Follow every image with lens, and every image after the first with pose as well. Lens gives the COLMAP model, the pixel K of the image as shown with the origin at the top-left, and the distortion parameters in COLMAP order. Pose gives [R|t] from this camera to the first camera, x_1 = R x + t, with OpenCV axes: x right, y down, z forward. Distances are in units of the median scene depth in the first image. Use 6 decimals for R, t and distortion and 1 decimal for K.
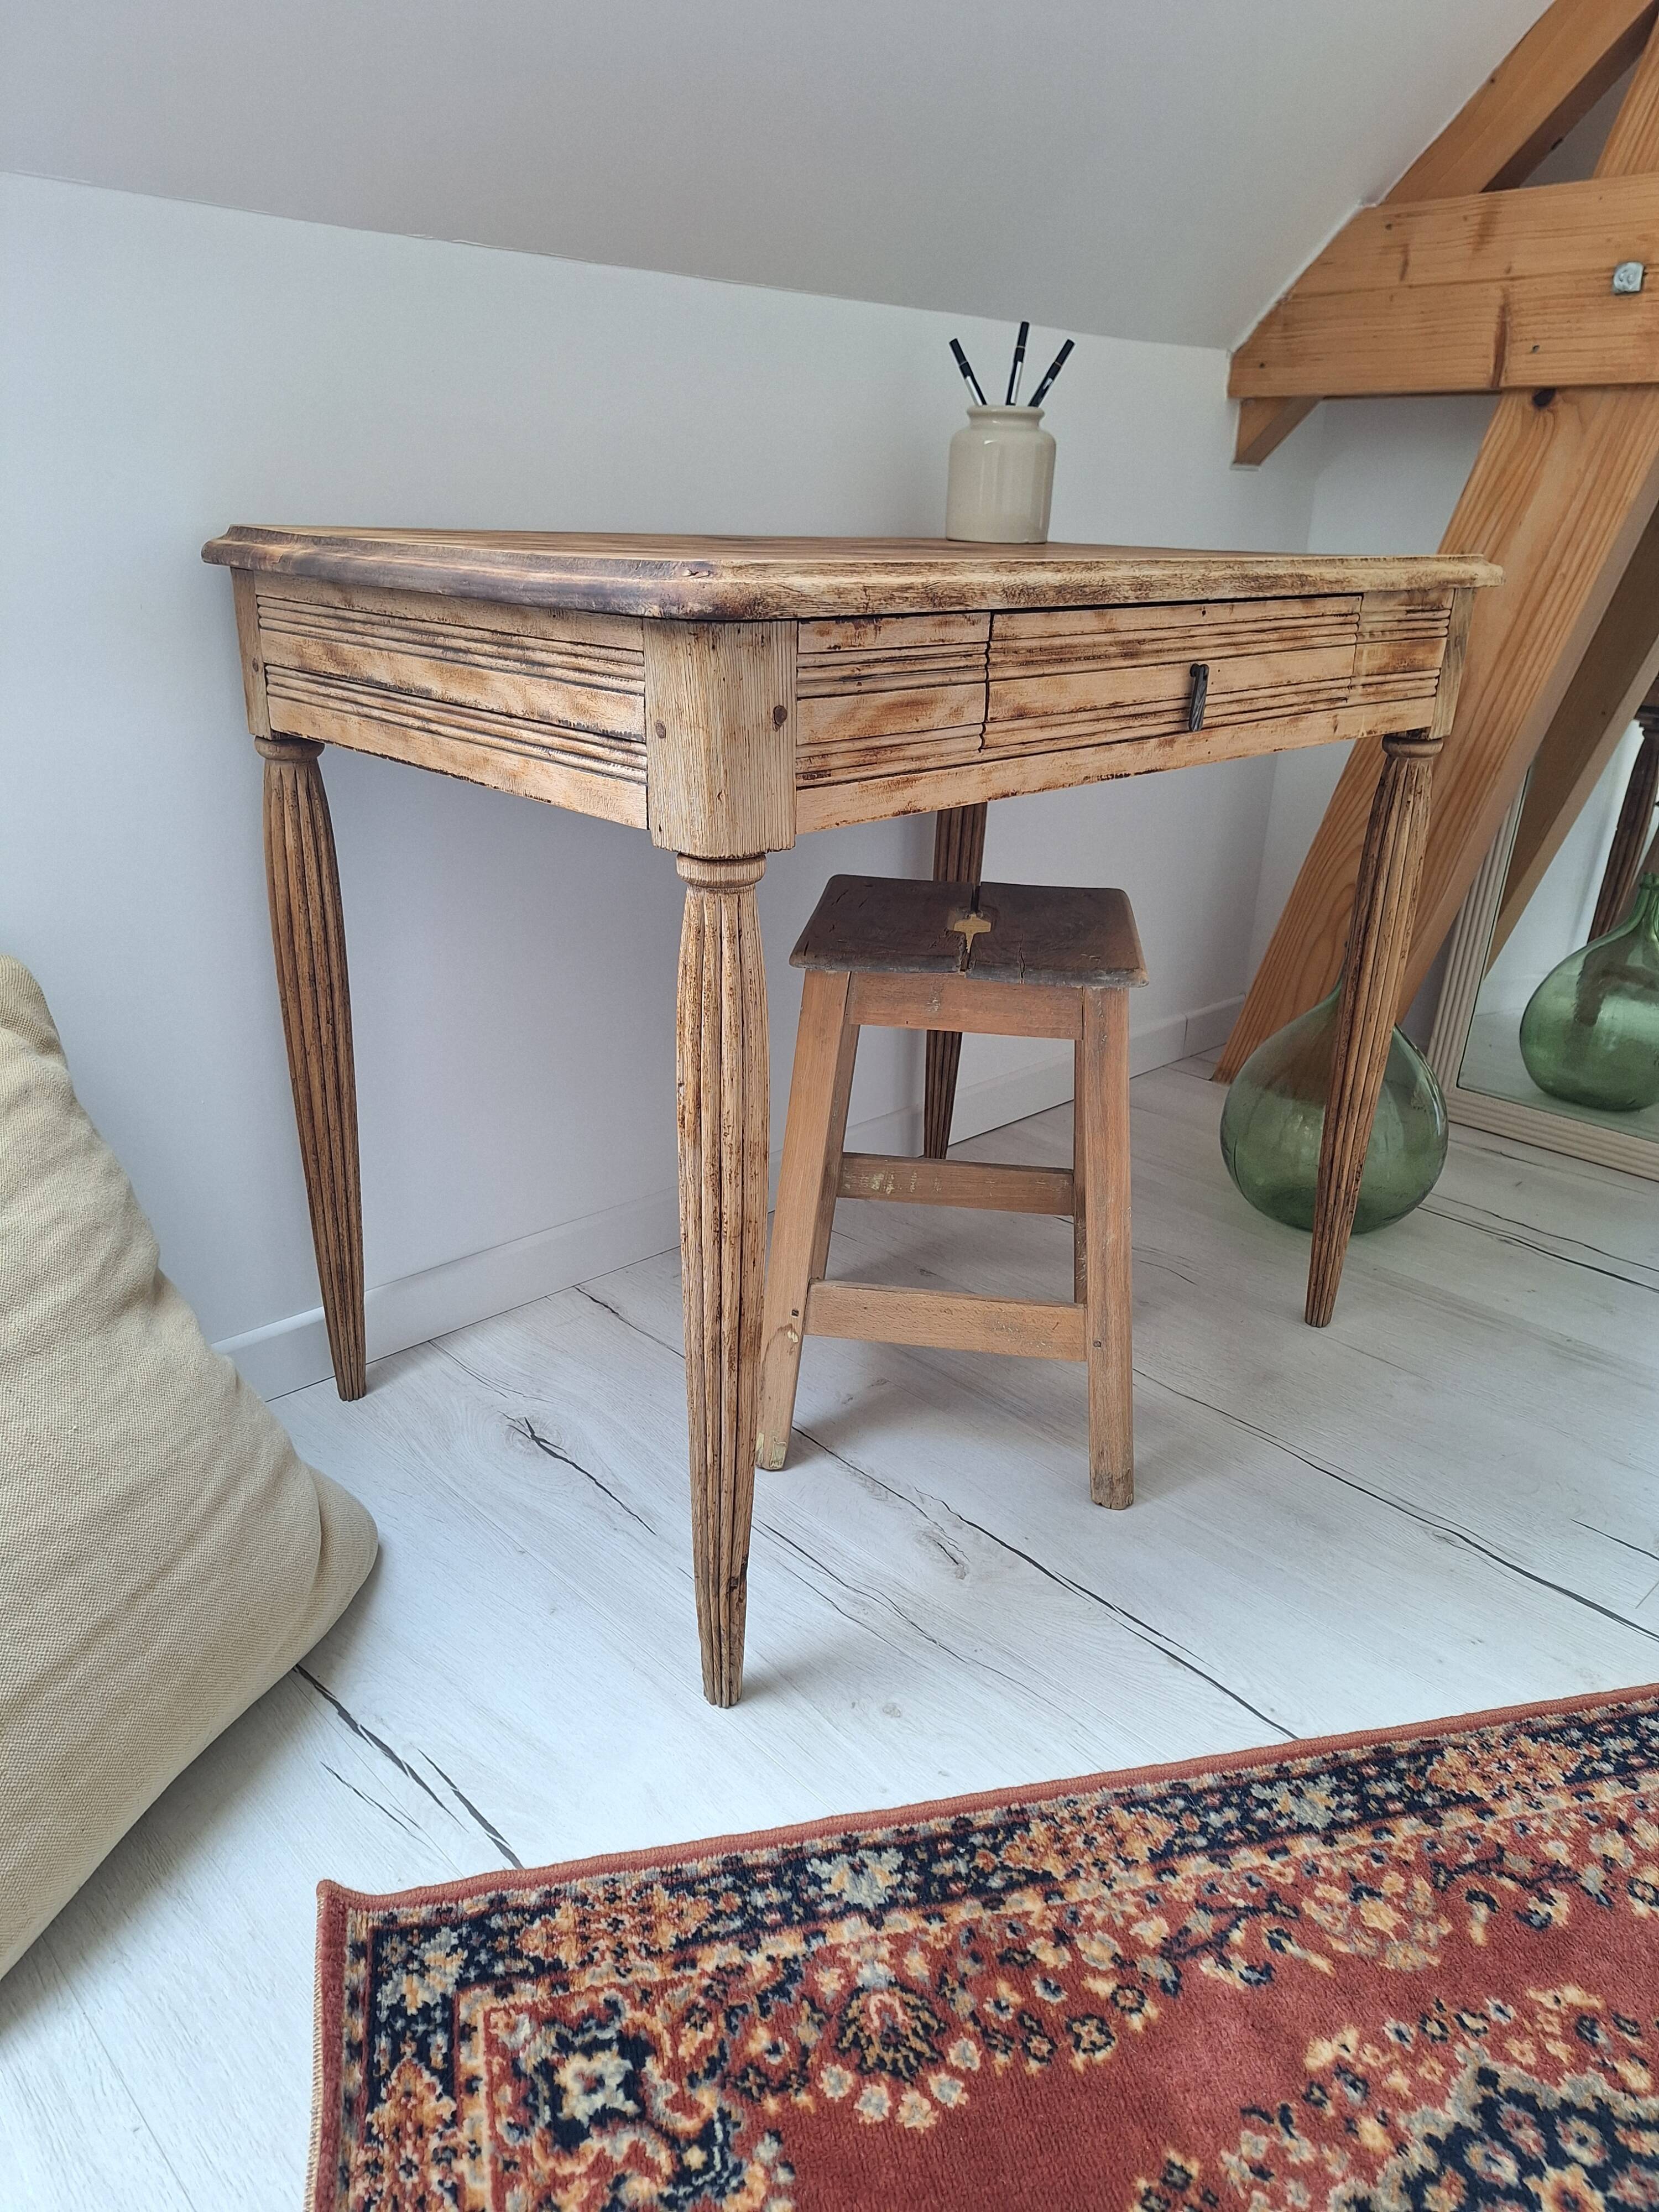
lens RADIAL K [[1551.3, 0, 828.2], [0, 1551.3, 1111.8], [0, 0, 1]] dist [0.054353, -0.049956]
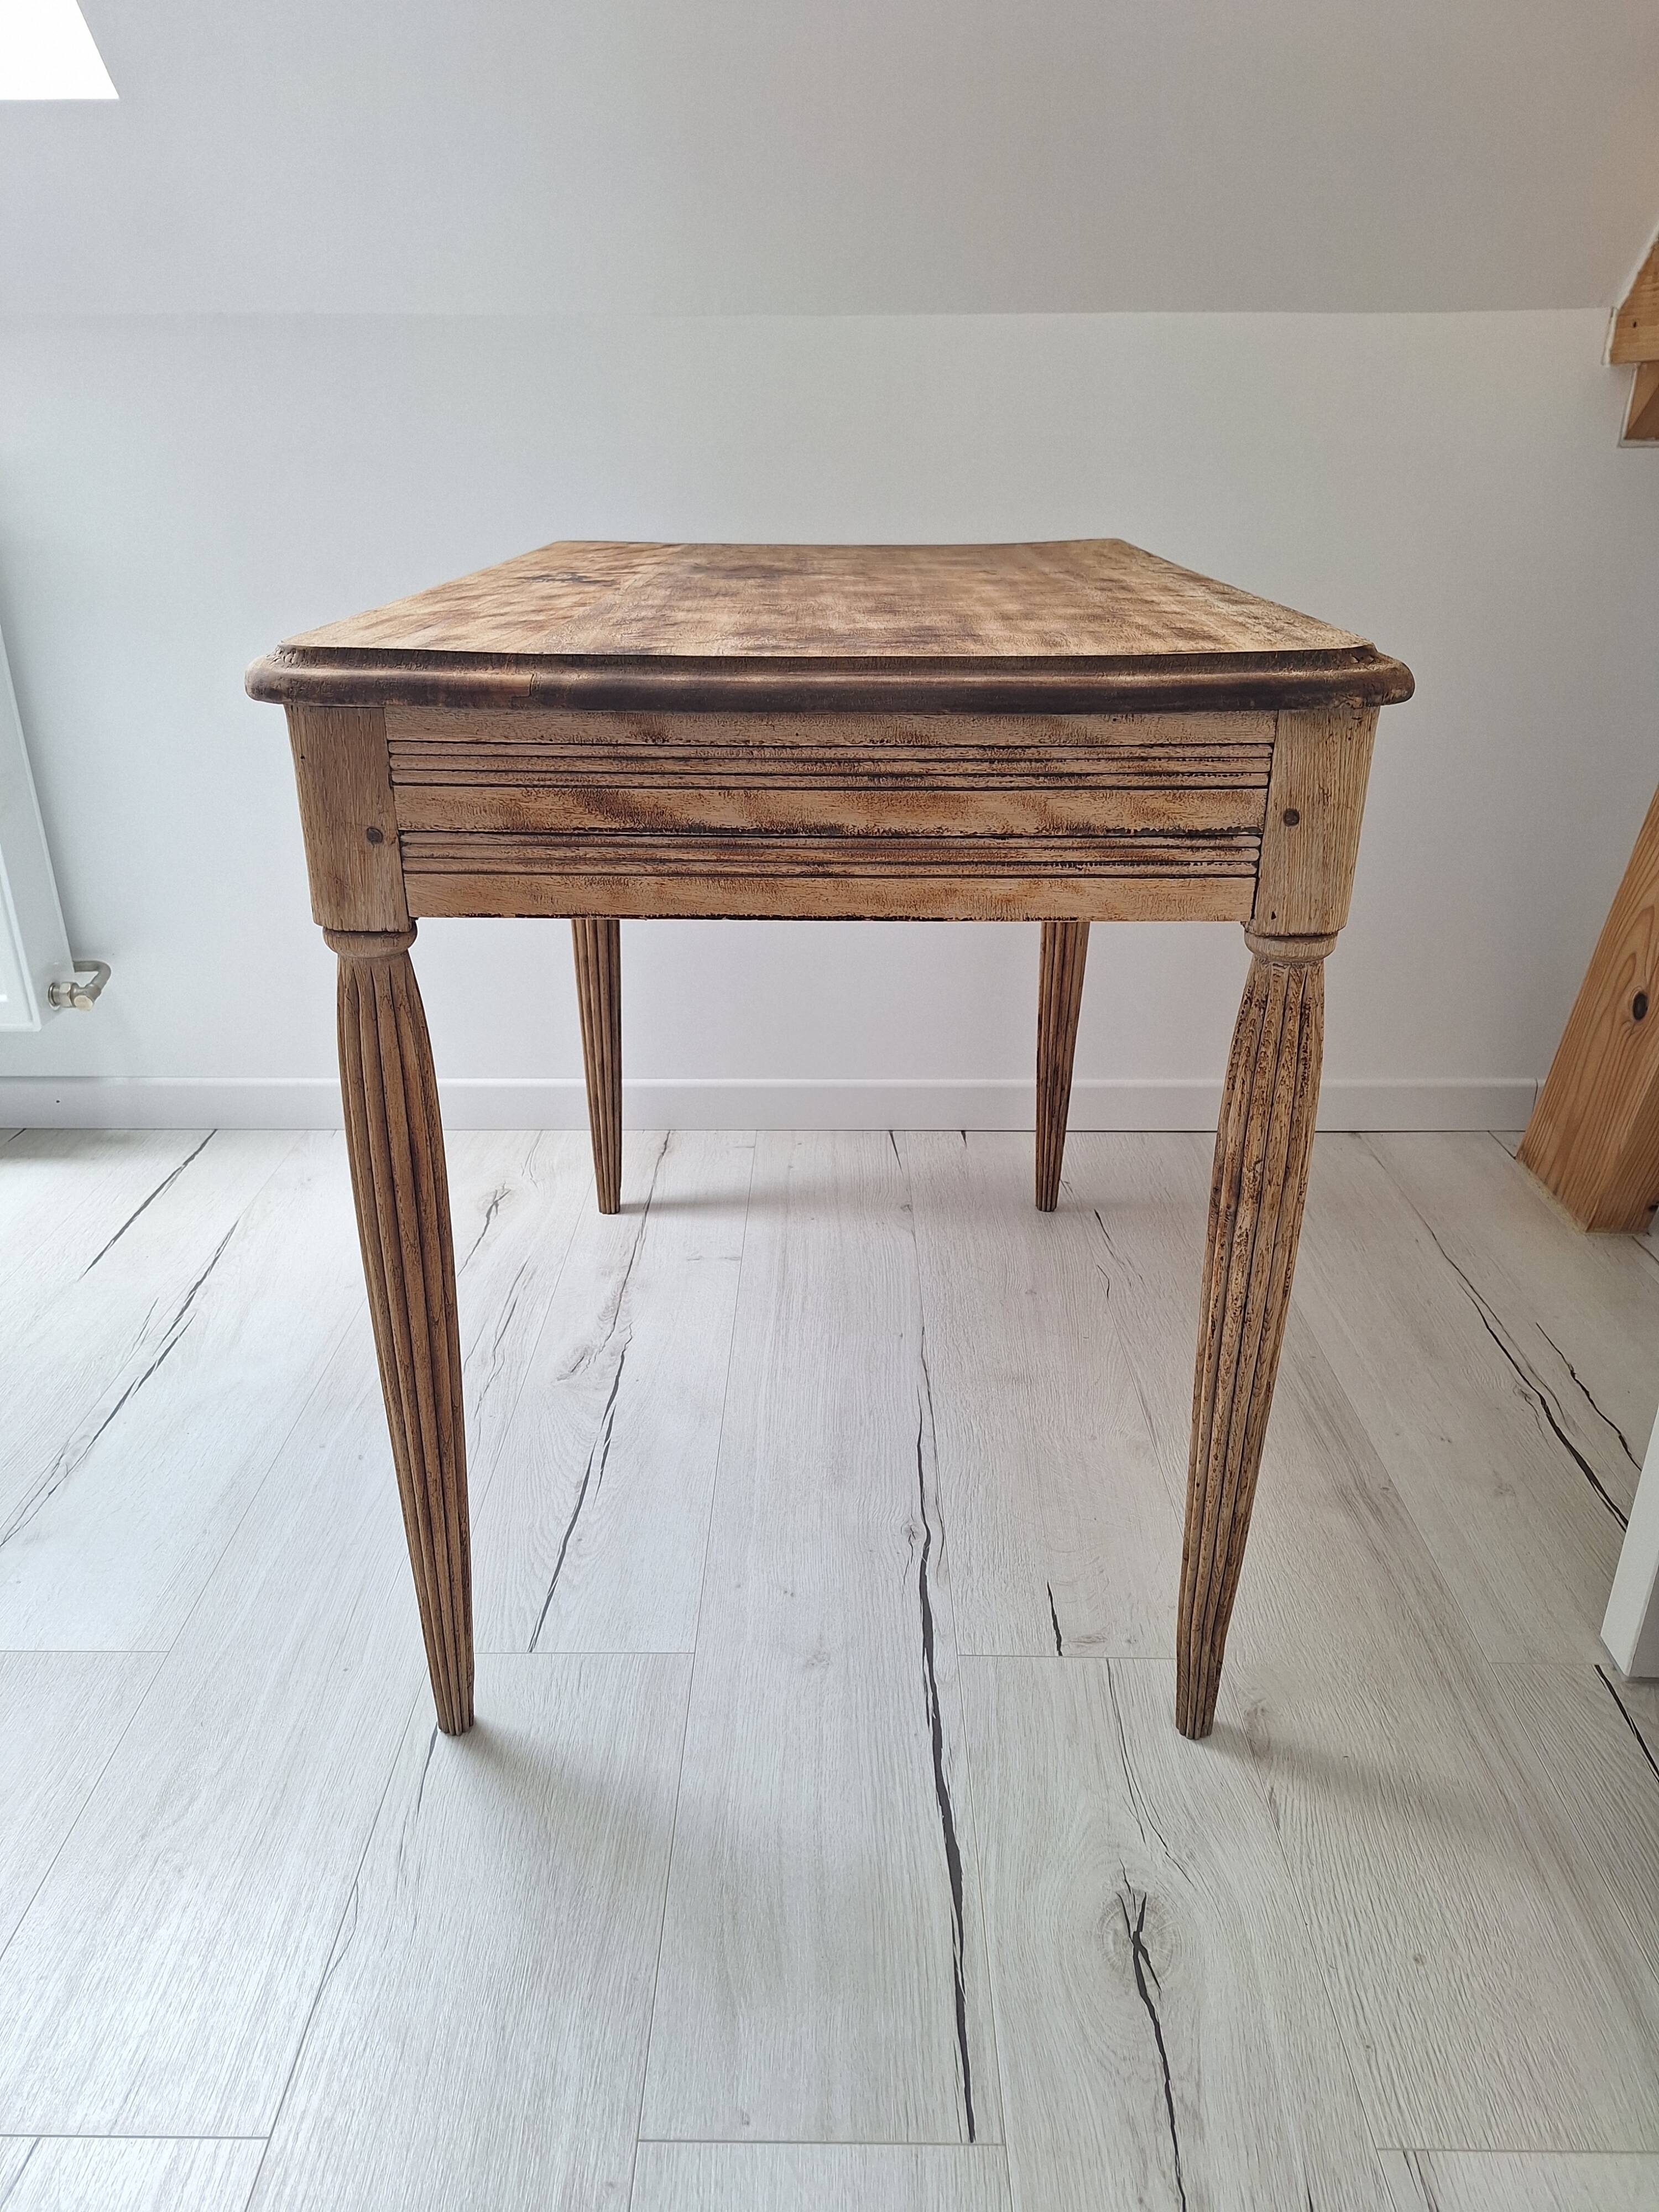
lens RADIAL K [[1551.3, 0, 833.2], [0, 1551.3, 1114.5], [0, 0, 1]] dist [0.054353, -0.049956]
pose [[0.719154, 0.256508, -0.645772, 1.118124], [-0.236945, 0.964193, 0.119118, -0.121764], [0.653203, 0.067349, 0.754181, 0.203820]]
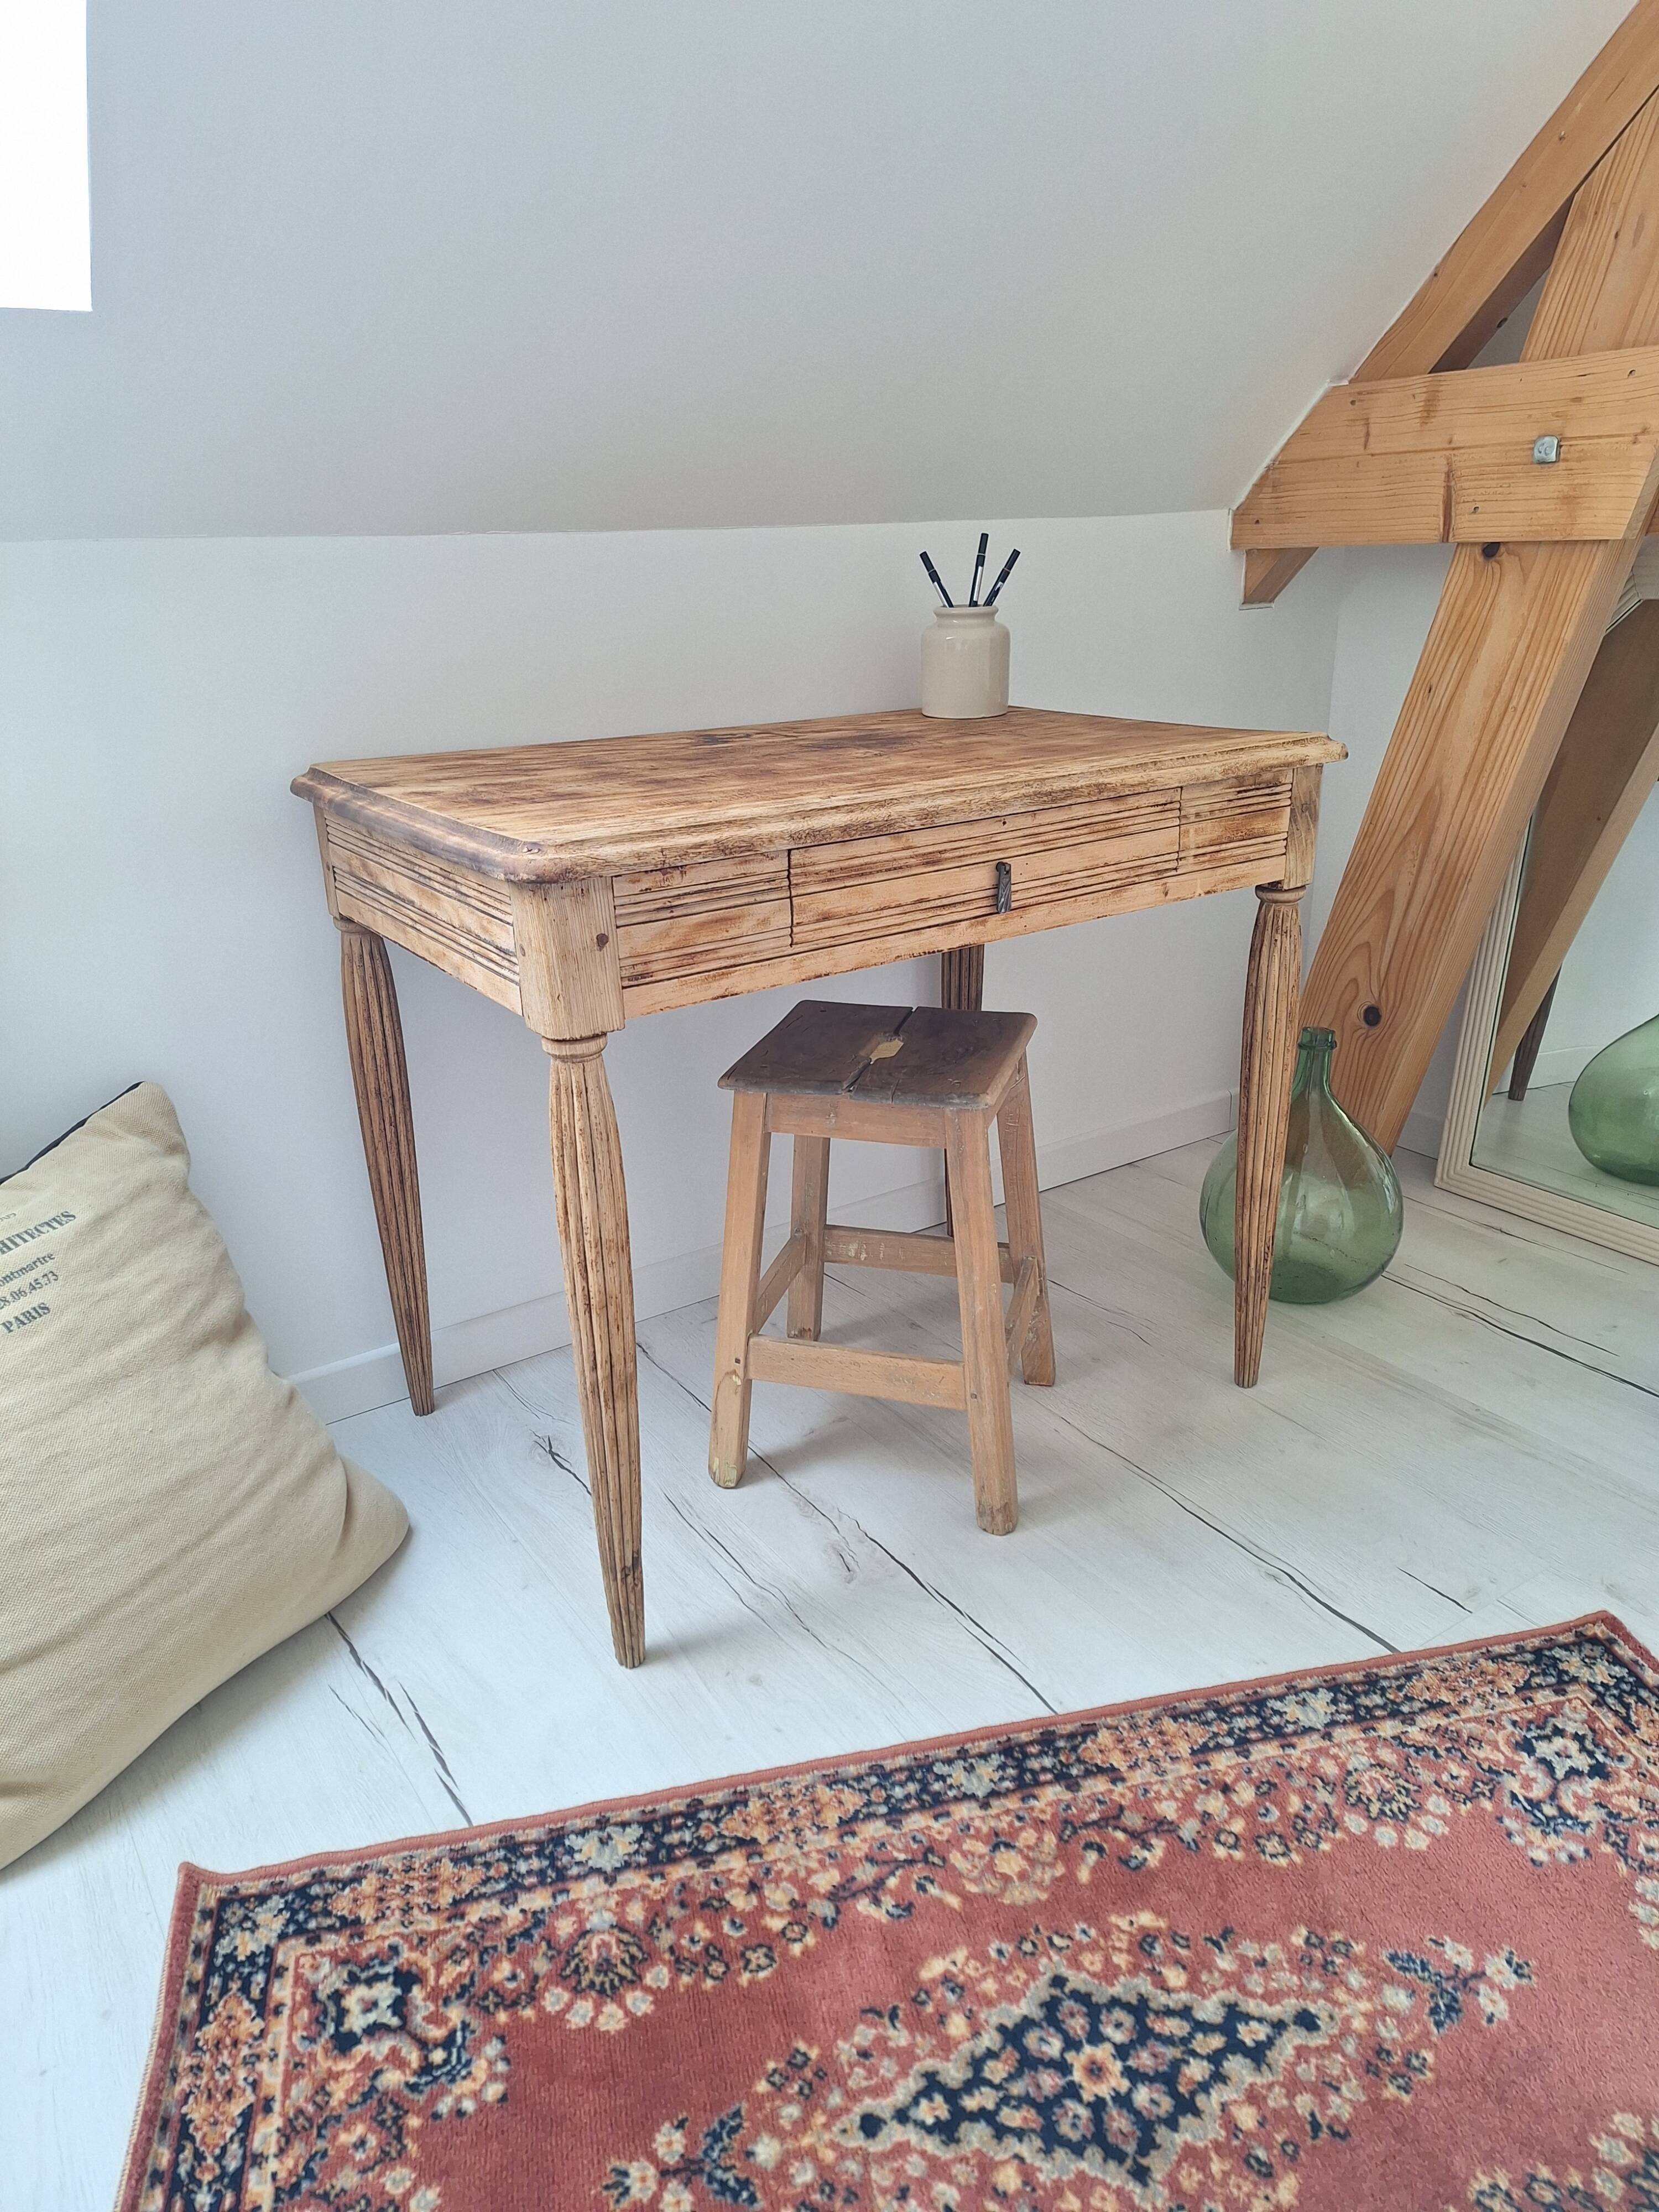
lens RADIAL K [[1551.3, 0, 828.3], [0, 1551.3, 1098.6], [0, 0, 1]] dist [0.054353, -0.049956]
pose [[0.983673, 0.007095, -0.179823, 0.324170], [-0.011409, 0.999671, -0.022968, -0.063358], [0.179601, 0.024644, 0.983431, -0.259411]]
